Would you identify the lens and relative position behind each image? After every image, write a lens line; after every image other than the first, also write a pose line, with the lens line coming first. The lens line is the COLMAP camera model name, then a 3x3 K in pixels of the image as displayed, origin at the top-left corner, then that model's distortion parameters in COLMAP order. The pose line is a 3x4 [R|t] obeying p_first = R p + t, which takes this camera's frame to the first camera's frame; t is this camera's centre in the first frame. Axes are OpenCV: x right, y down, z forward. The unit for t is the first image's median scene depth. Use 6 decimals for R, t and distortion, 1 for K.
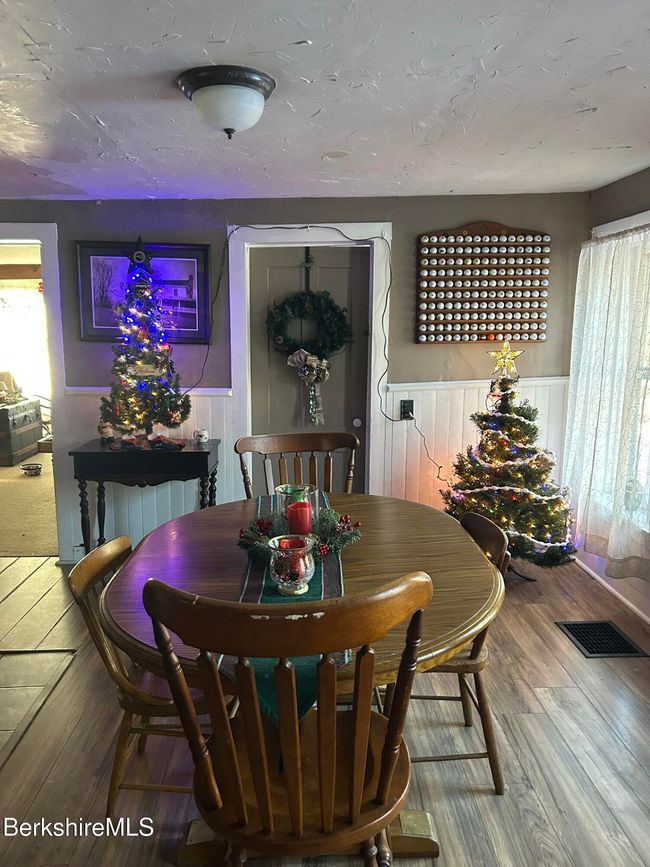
lens RADIAL K [[655.0, 0, 325.0], [0, 655.0, 433.5], [0, 0, 1]] dist [0.056622, -0.078787]
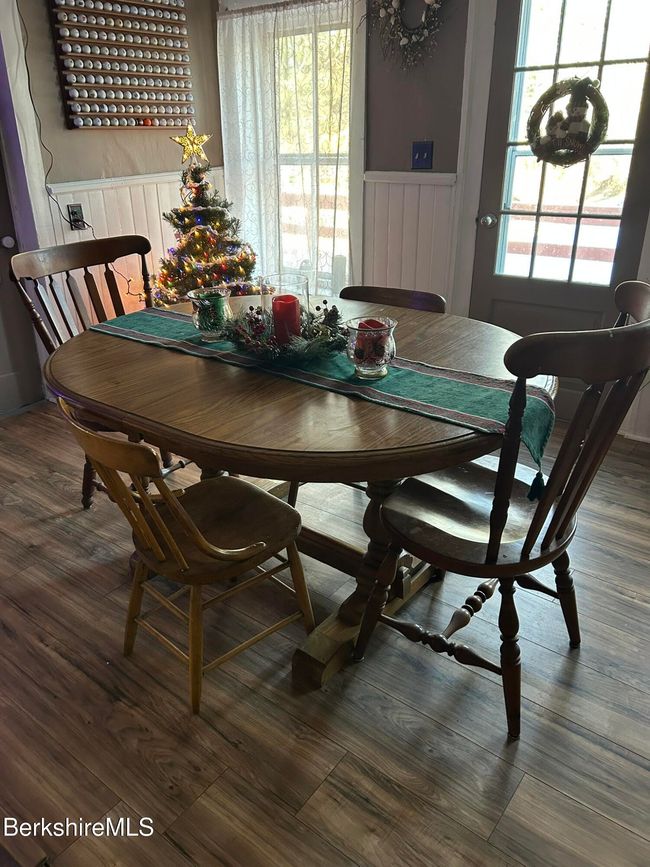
lens RADIAL K [[659.1, 0, 325.0], [0, 659.1, 433.5], [0, 0, 1]] dist [0.038099, -0.045608]
pose [[0.647605, -0.314916, 0.693856, -0.349803], [0.134460, 0.943540, 0.302741, 0.010863], [-0.750019, -0.102761, 0.653385, 0.197204]]
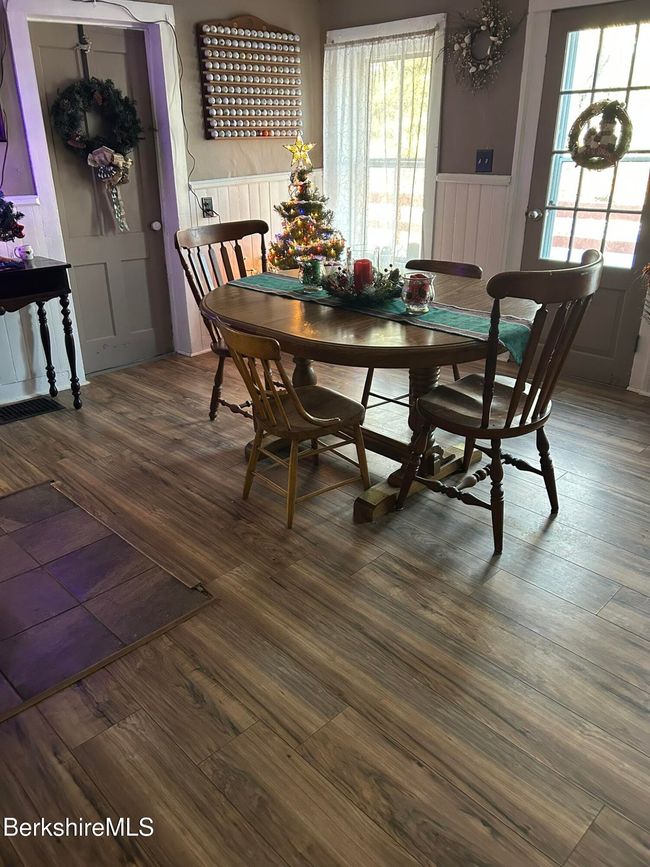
lens RADIAL K [[659.1, 0, 325.0], [0, 659.1, 433.5], [0, 0, 1]] dist [0.038099, -0.045608]
pose [[0.742236, -0.277475, 0.609995, -0.507531], [0.117989, 0.950142, 0.288633, 0.025260], [-0.659670, -0.142261, 0.737968, 0.031569]]
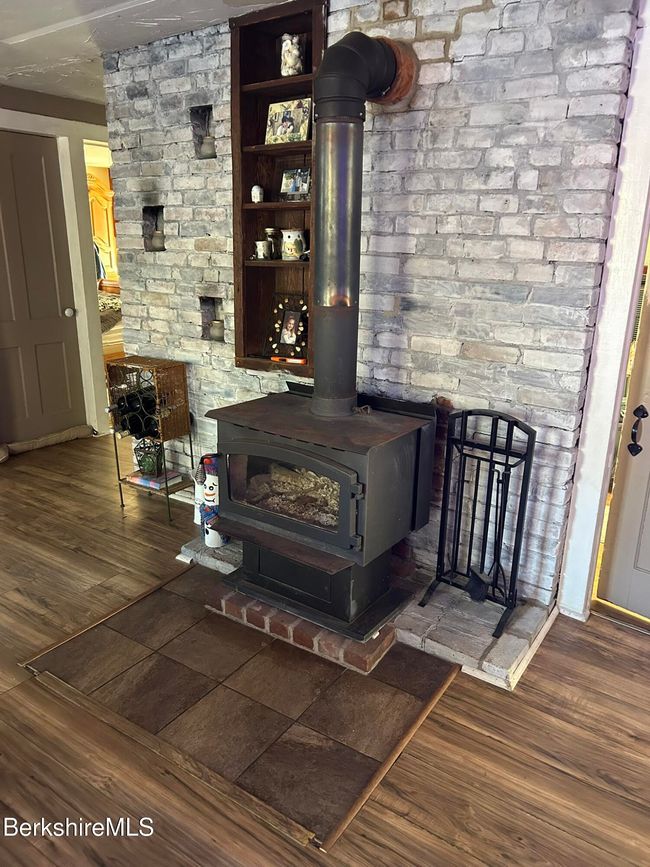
lens RADIAL K [[655.0, 0, 325.0], [0, 655.0, 433.5], [0, 0, 1]] dist [0.056622, -0.078787]
pose [[-0.594429, 0.235185, -0.768988, -0.037843], [-0.144215, 0.909595, 0.389666, -0.139690], [0.791111, 0.342529, -0.506772, 0.911425]]
